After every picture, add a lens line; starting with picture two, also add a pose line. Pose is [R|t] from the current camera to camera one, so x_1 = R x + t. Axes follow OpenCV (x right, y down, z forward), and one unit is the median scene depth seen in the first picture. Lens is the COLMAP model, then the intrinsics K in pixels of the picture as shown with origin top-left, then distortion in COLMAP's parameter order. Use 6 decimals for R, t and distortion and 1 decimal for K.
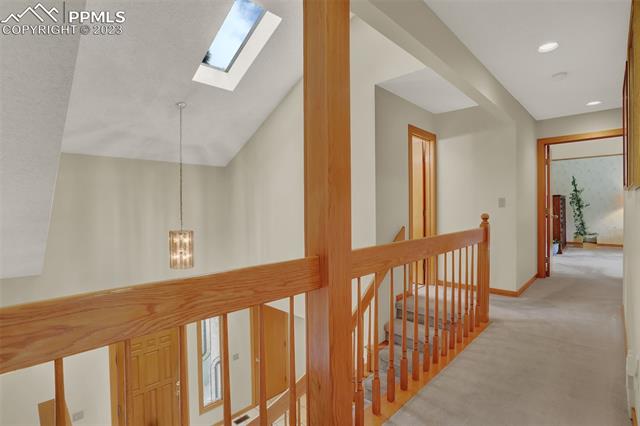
lens RADIAL K [[320.4, 0, 318.5], [0, 320.4, 213.3], [0, 0, 1]] dist [-0.005800, -0.000292]
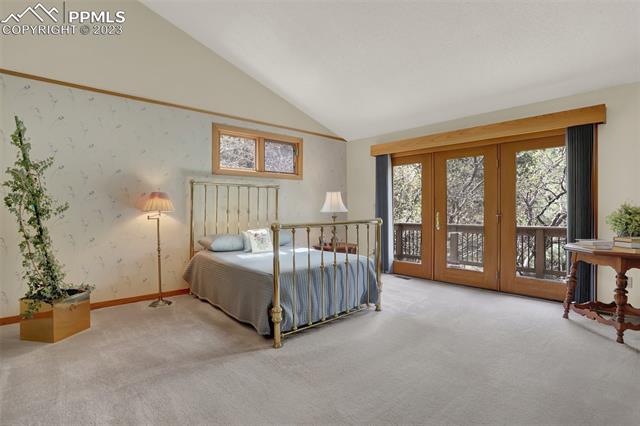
lens RADIAL K [[320.4, 0, 321.1], [0, 320.4, 210.1], [0, 0, 1]] dist [-0.005800, -0.000292]
pose [[0.123831, 0.004870, 0.992291, 0.529049], [0.009164, 0.999940, -0.006051, -0.019362], [-0.992261, 0.009842, 0.123779, 0.671347]]
